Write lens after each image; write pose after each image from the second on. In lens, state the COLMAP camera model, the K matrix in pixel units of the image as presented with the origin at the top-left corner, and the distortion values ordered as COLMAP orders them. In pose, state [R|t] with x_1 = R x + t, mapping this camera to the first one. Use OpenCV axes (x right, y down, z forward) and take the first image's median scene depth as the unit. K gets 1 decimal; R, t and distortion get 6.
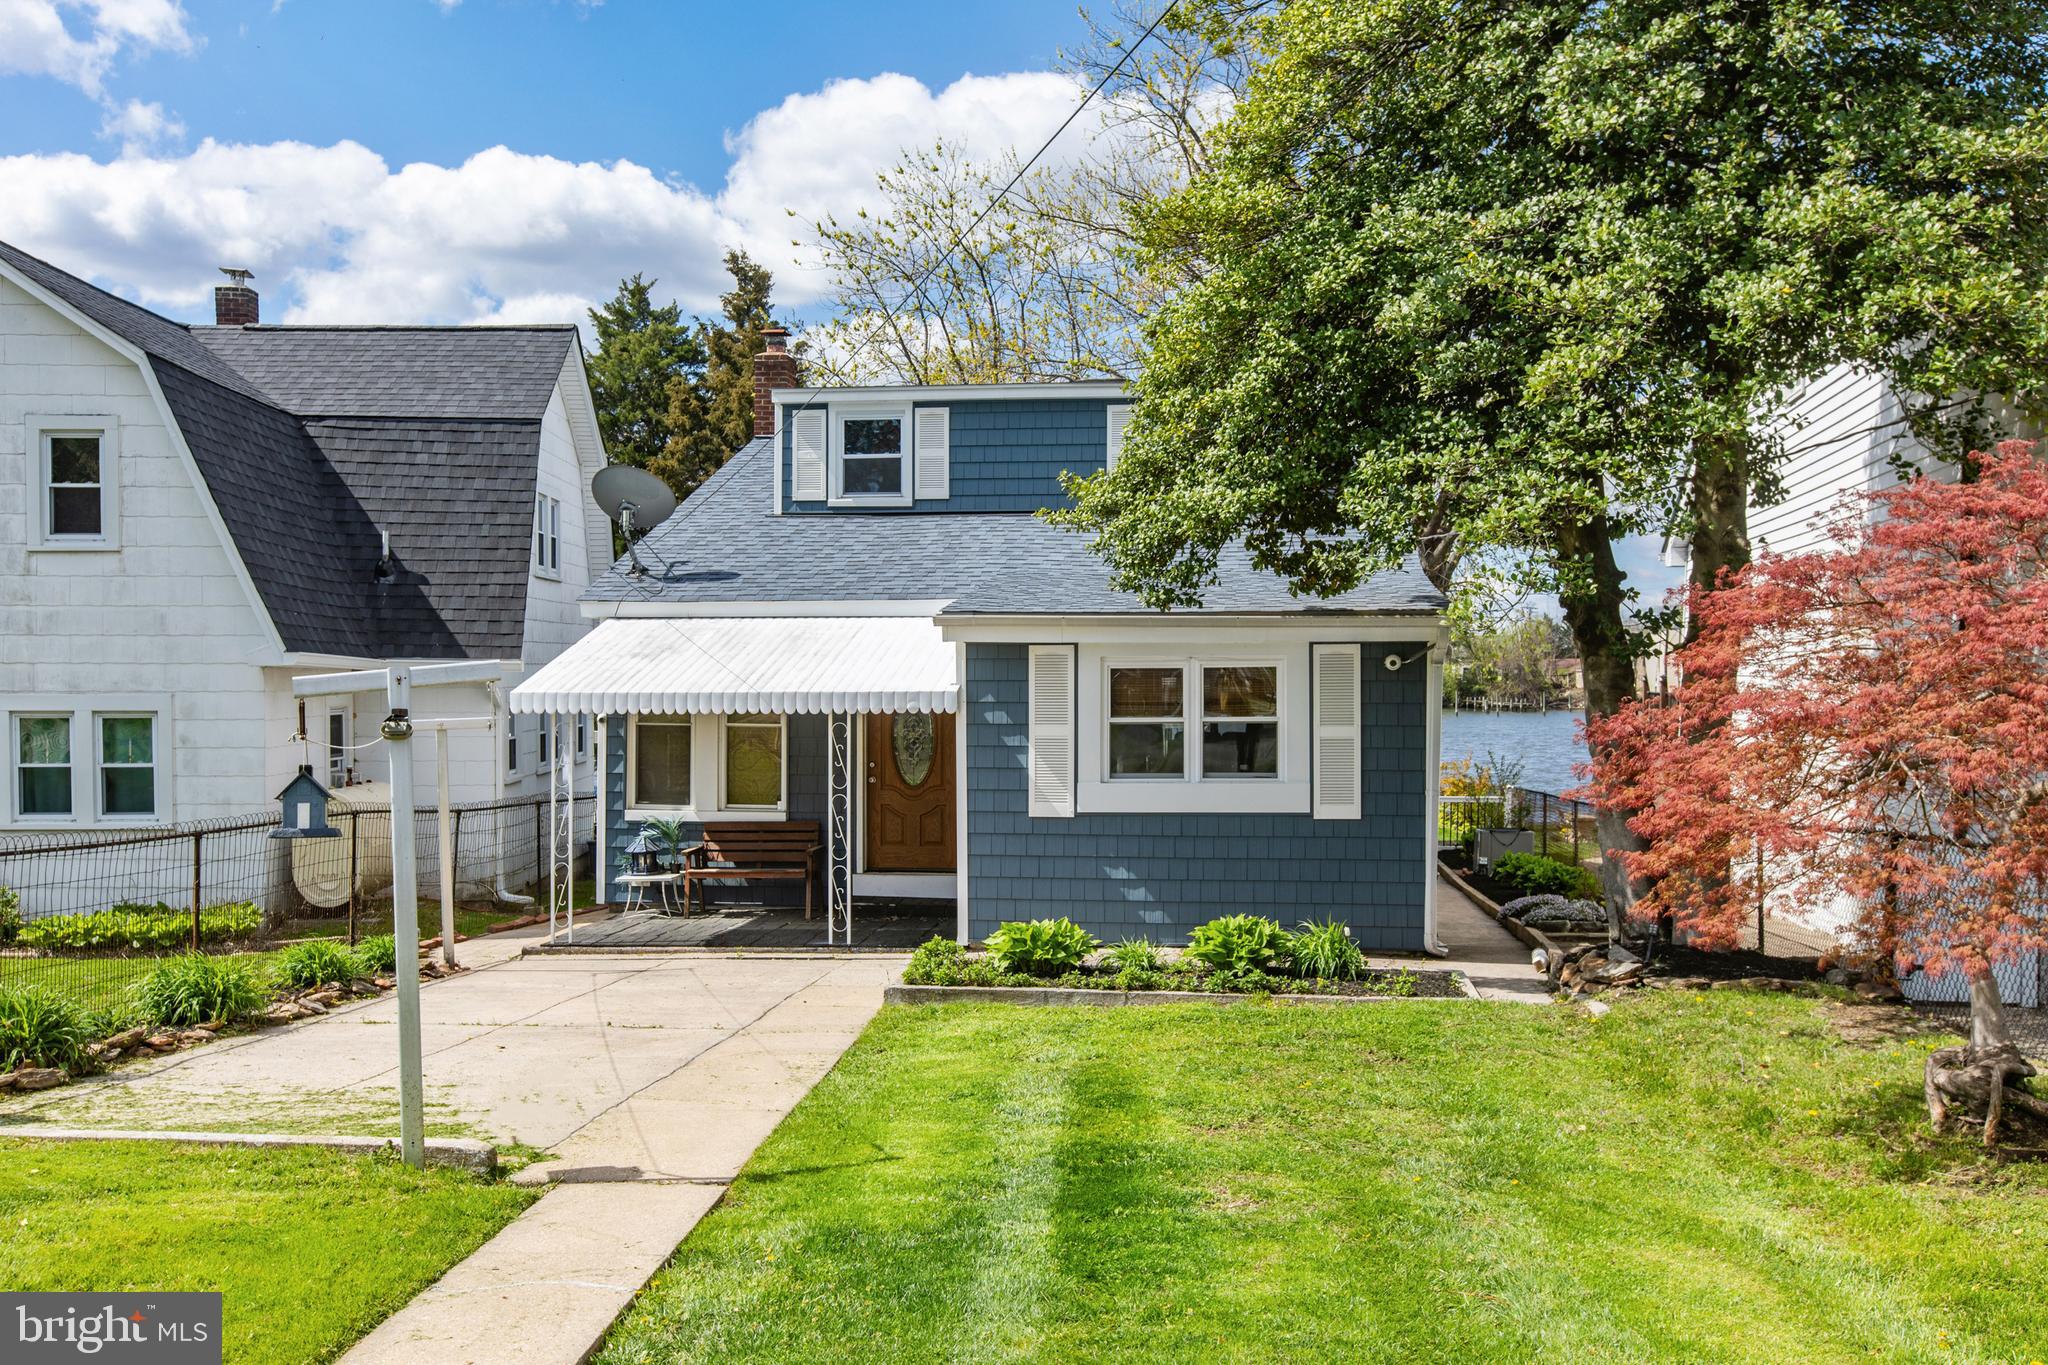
lens RADIAL K [[1716.5, 0, 1025.6], [0, 1716.5, 640.8], [0, 0, 1]] dist [0.000377, 0.007936]
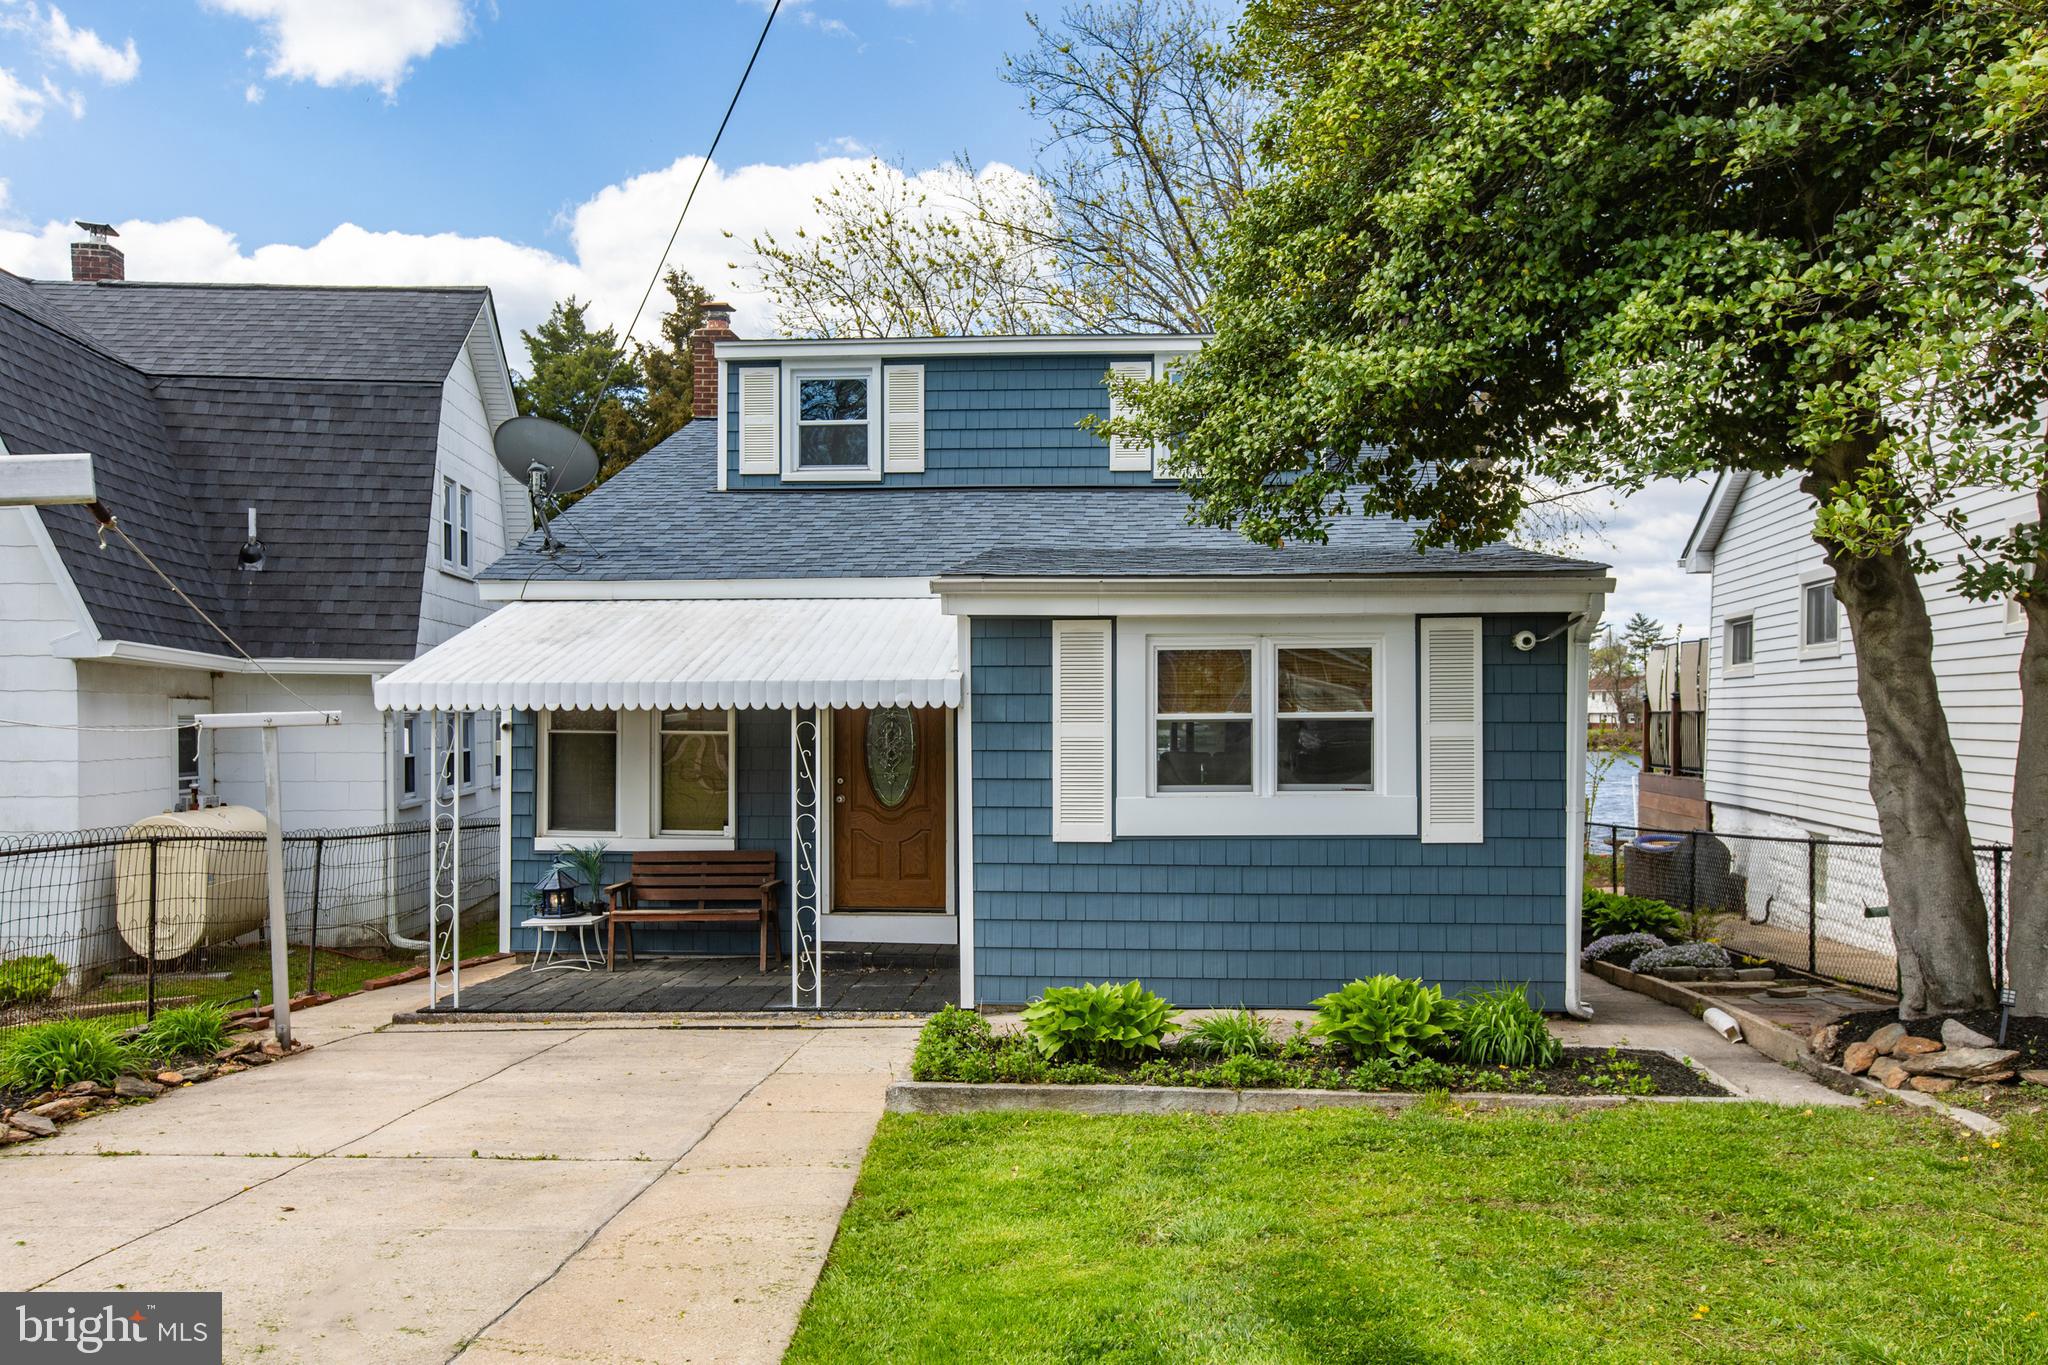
lens RADIAL K [[1750.7, 0, 1024.0], [0, 1750.7, 682.5], [0, 0, 1]] dist [0.017388, -0.014700]
pose [[0.999575, -0.001745, 0.029086, -0.028925], [0.001518, 0.999968, 0.007850, 0.021155], [-0.029099, -0.007803, 0.999546, 0.181851]]
